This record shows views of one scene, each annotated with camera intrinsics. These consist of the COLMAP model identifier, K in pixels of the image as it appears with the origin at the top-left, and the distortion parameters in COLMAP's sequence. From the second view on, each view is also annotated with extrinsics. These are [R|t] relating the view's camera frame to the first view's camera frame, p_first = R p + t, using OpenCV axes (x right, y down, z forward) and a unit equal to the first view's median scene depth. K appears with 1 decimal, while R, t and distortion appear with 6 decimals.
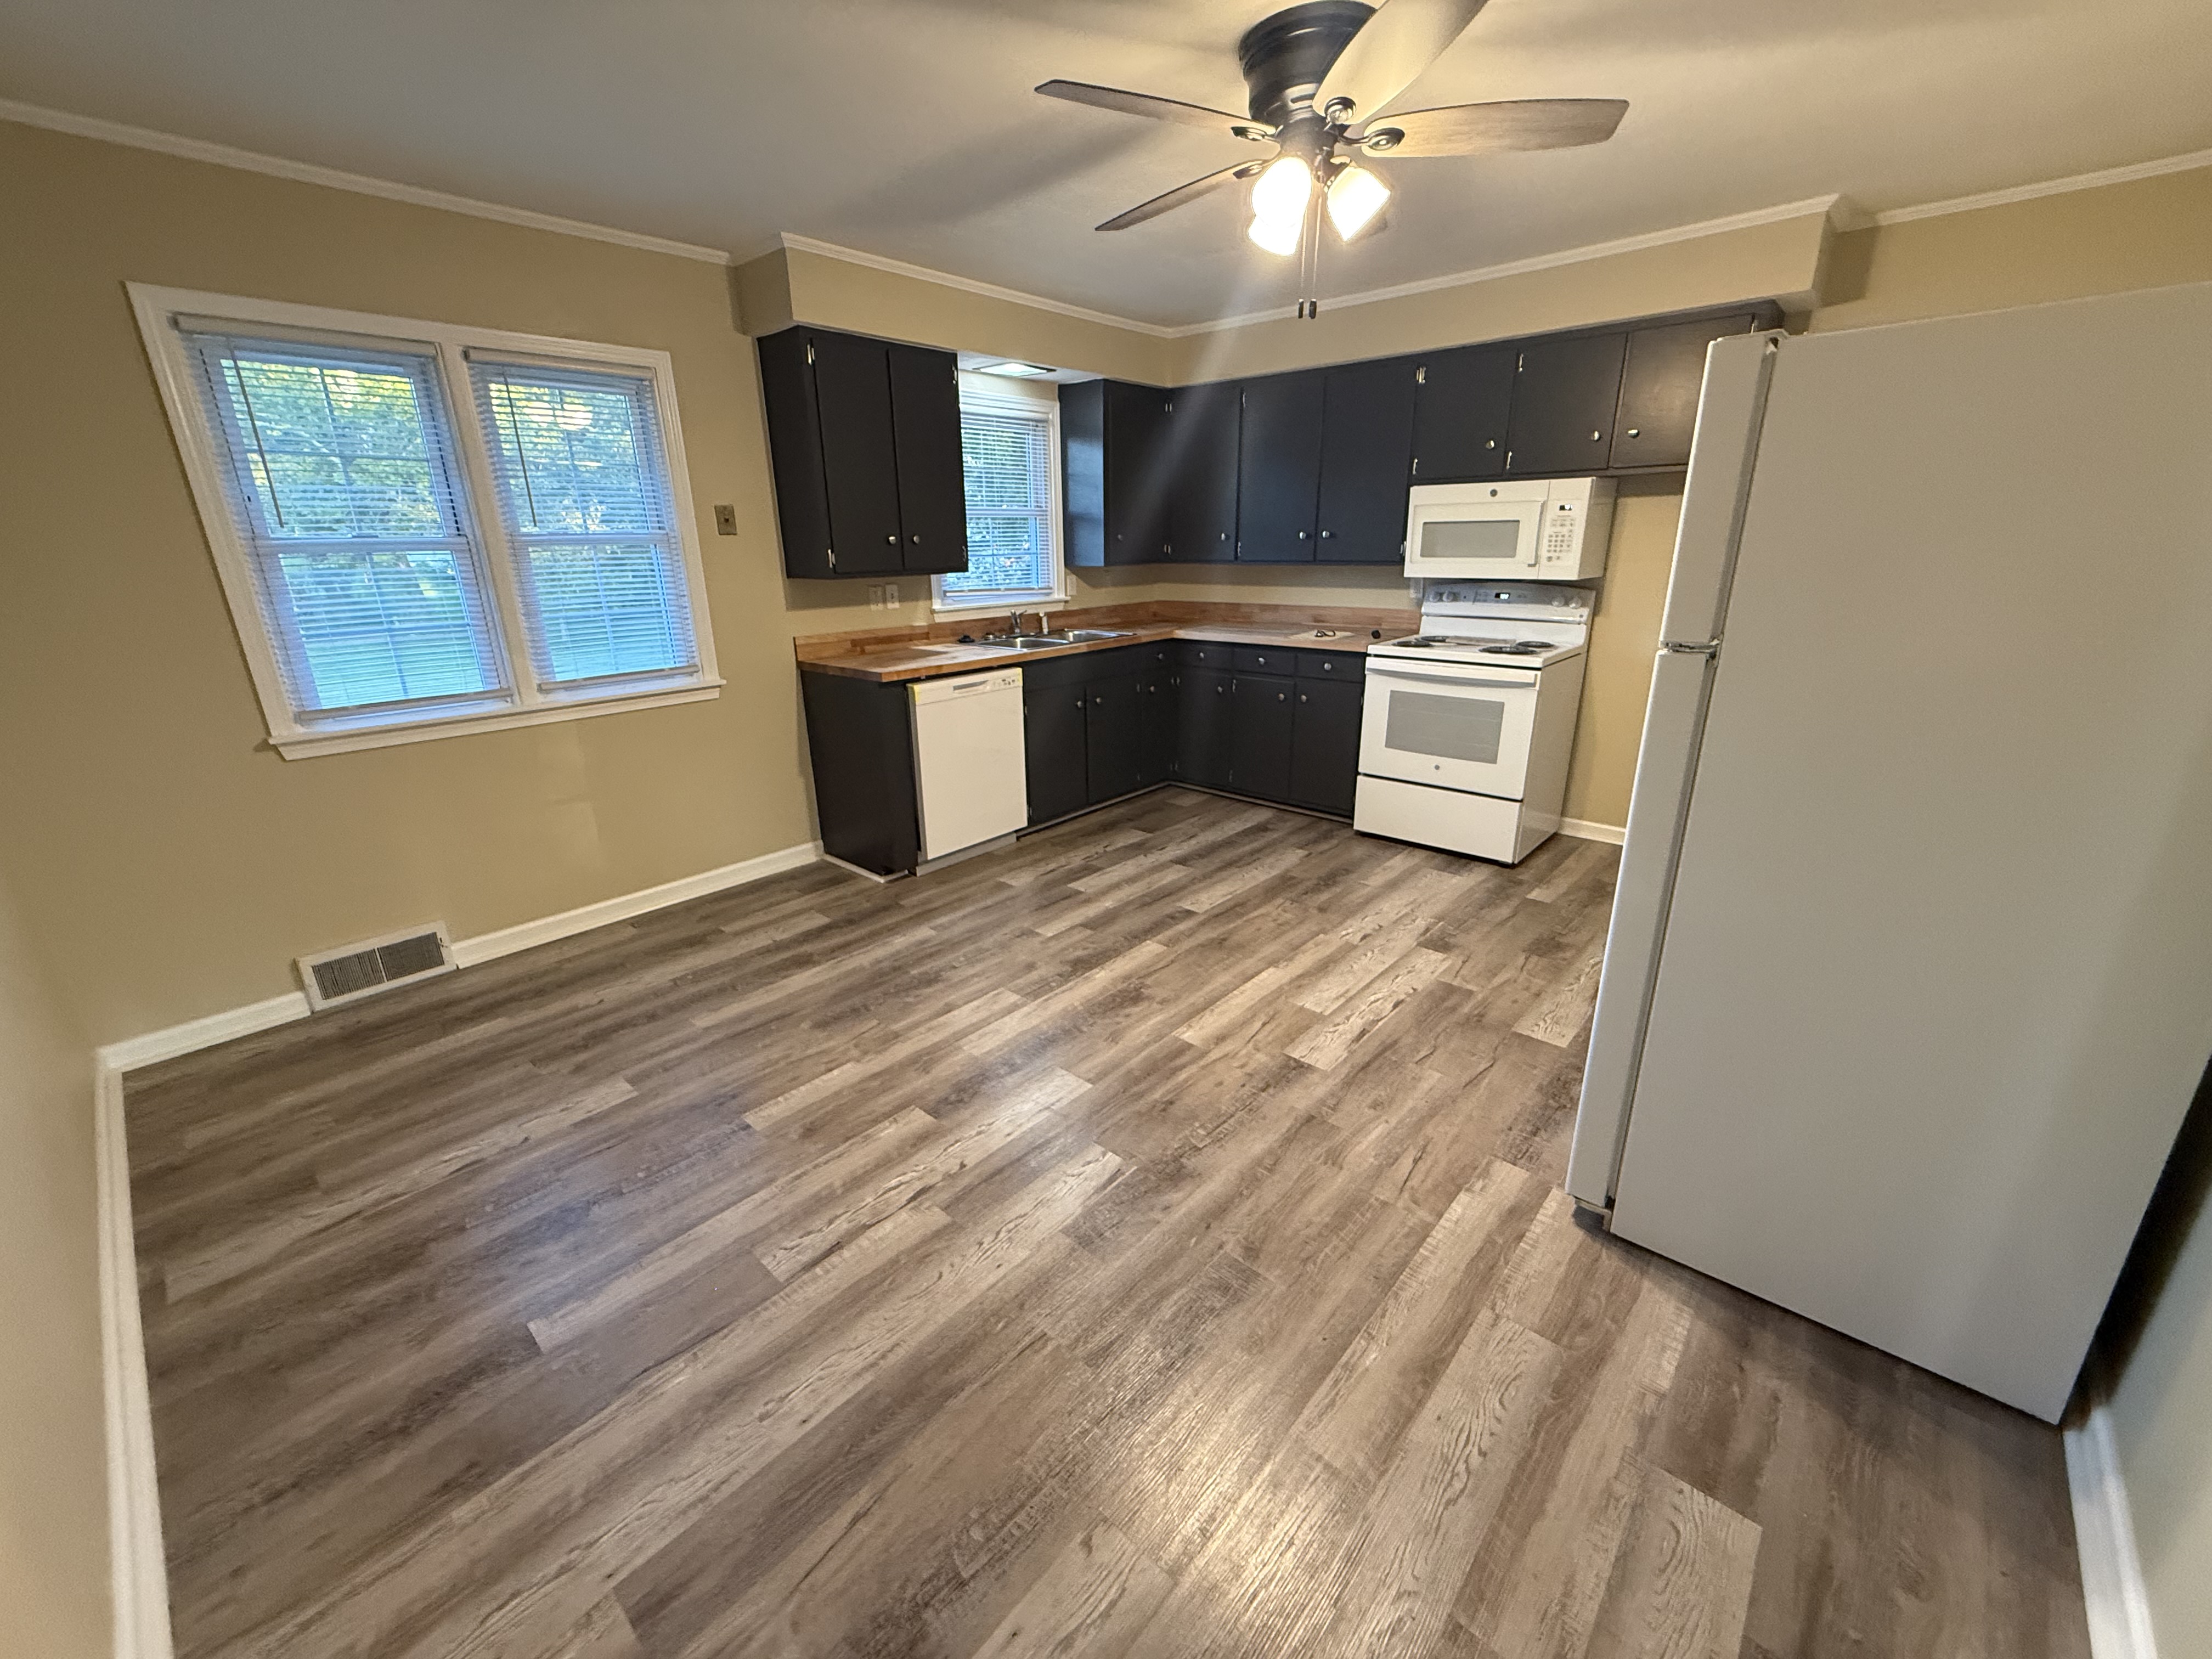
lens RADIAL K [[878.0, 0, 1099.4], [0, 878.0, 829.2], [0, 0, 1]] dist [-0.000162, 0.000164]
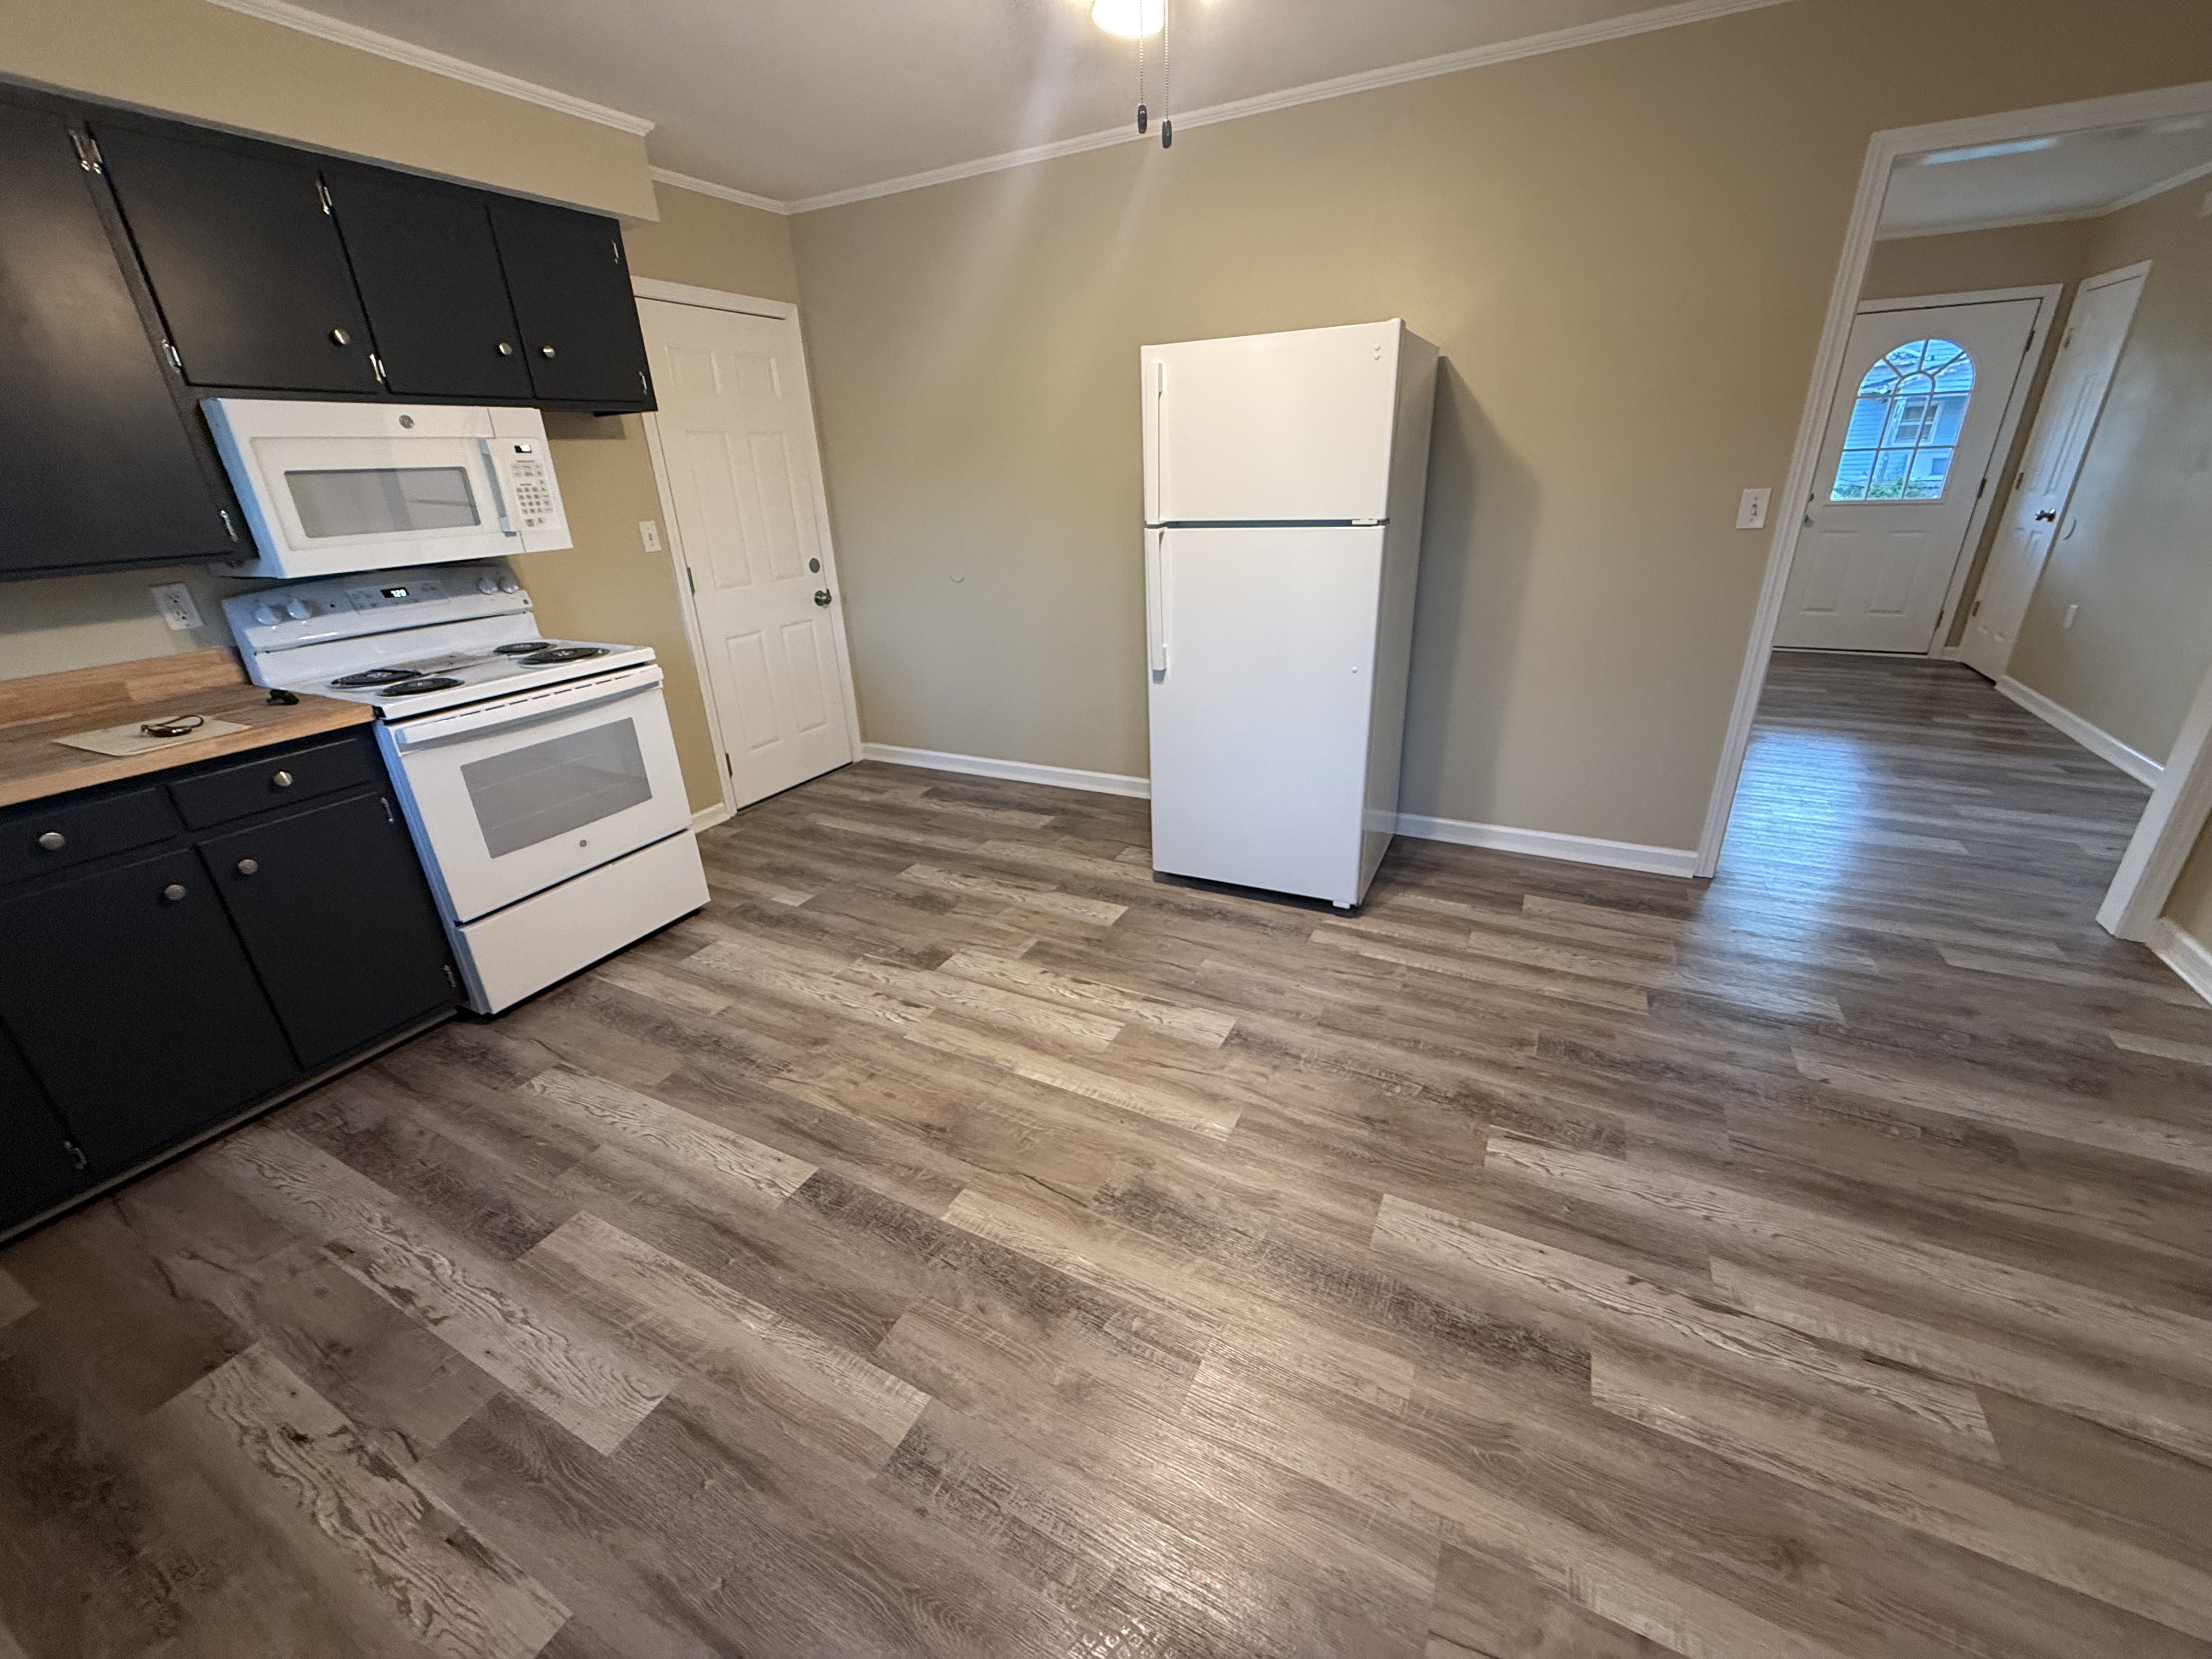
lens RADIAL K [[878.0, 0, 1099.4], [0, 878.0, 829.2], [0, 0, 1]] dist [-0.000162, 0.000164]
pose [[-0.257506, -0.350154, 0.900601, -0.332802], [0.346659, 0.836511, 0.424355, -0.241825], [-0.901952, 0.421476, -0.094022, 0.754870]]
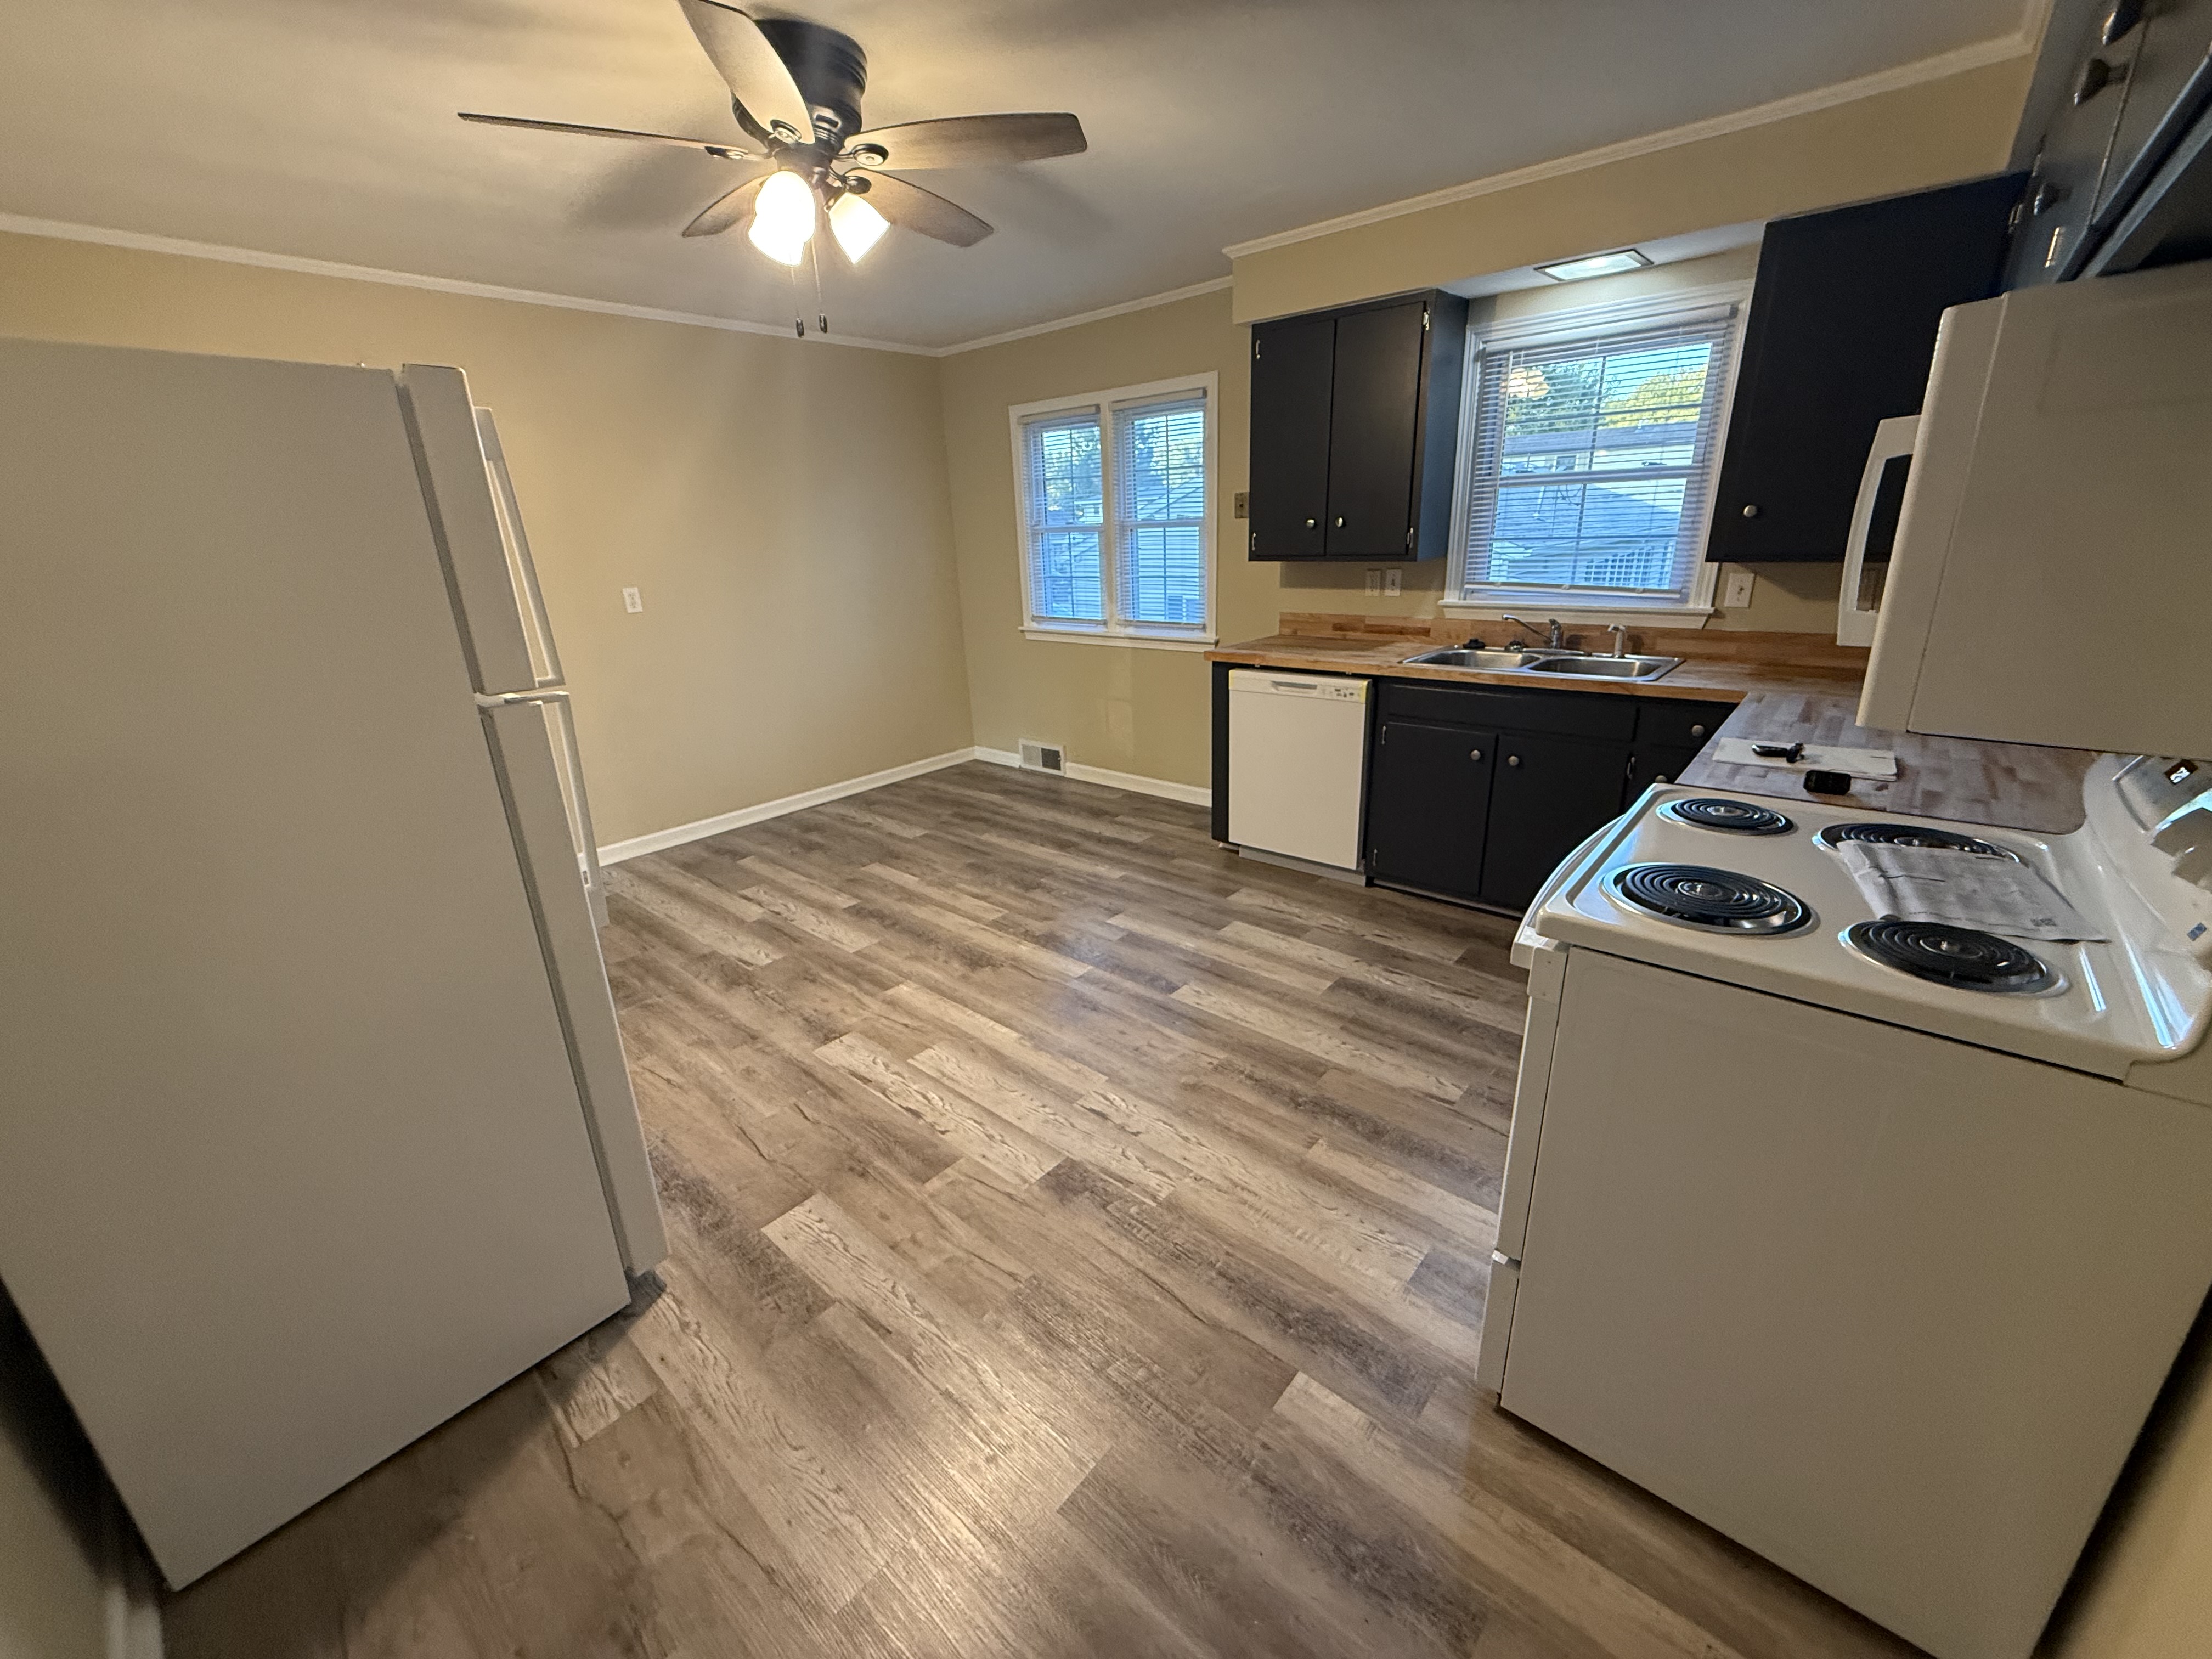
lens RADIAL K [[878.0, 0, 1099.4], [0, 878.0, 829.2], [0, 0, 1]] dist [-0.000162, 0.000164]
pose [[0.017414, 0.343015, -0.939169, 0.779186], [-0.281974, 0.902869, 0.324529, -0.274560], [0.959264, 0.259170, 0.112444, 0.757853]]
